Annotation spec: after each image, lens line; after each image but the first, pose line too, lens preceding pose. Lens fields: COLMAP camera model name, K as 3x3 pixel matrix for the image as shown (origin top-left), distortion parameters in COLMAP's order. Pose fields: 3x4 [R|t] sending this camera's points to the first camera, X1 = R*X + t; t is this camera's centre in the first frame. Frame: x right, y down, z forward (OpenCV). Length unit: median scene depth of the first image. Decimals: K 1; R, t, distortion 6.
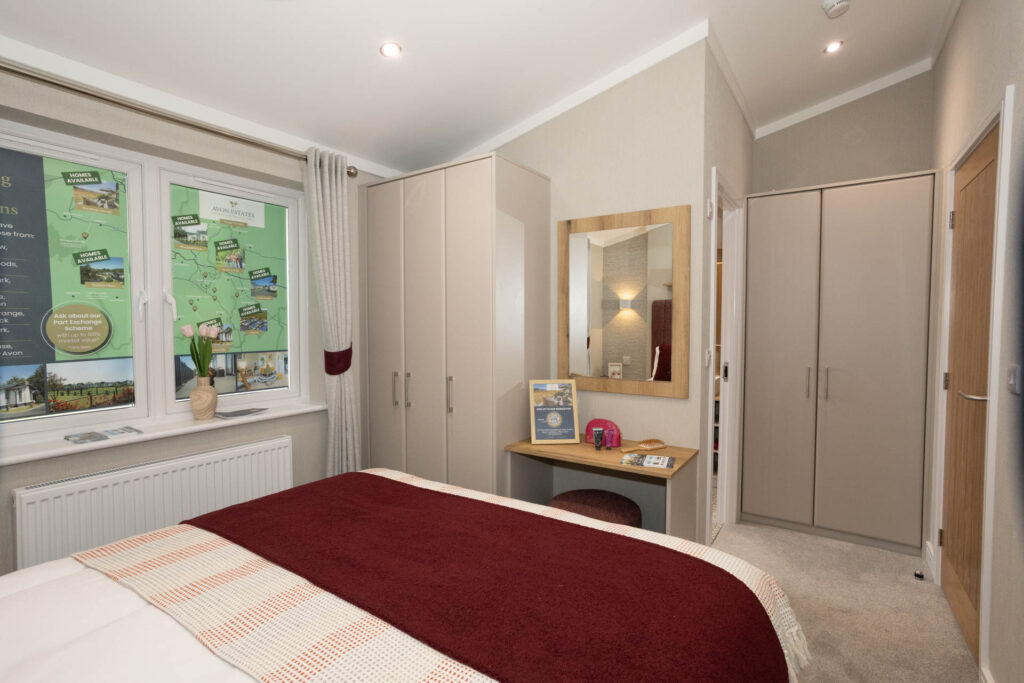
lens RADIAL K [[481.7, 0, 492.9], [0, 481.7, 334.7], [0, 0, 1]] dist [-0.000428, 0.000793]
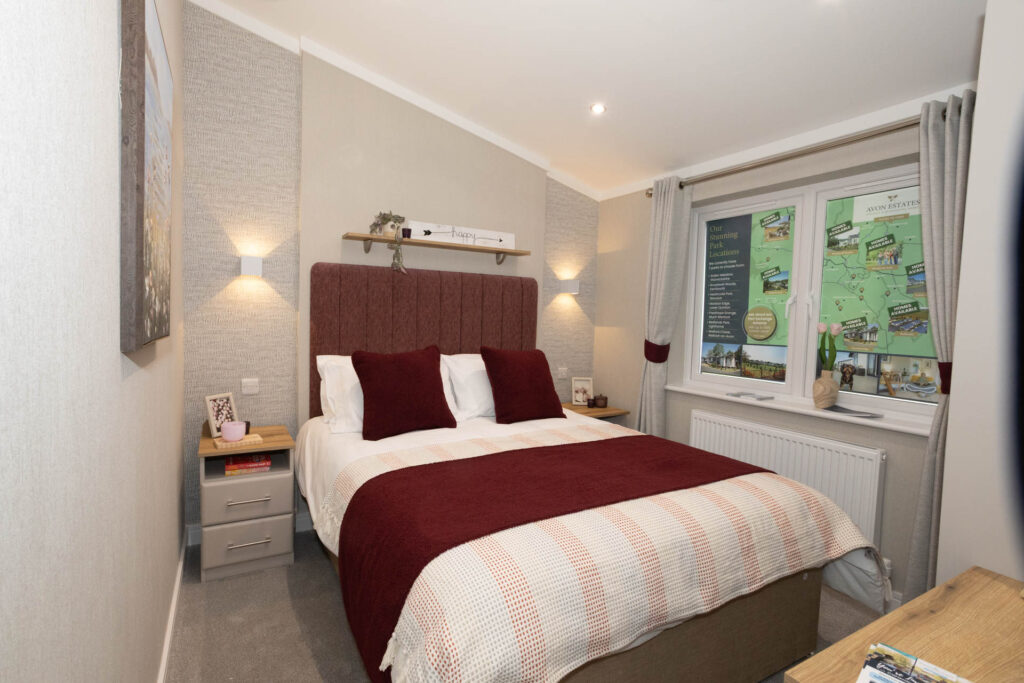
lens RADIAL K [[481.7, 0, 505.6], [0, 481.7, 340.0], [0, 0, 1]] dist [-0.000428, 0.000793]
pose [[-0.397996, 0.032640, -0.916806, 0.765463], [-0.059244, 0.996366, 0.061191, -0.005243], [0.915472, 0.078669, -0.394616, 0.829026]]
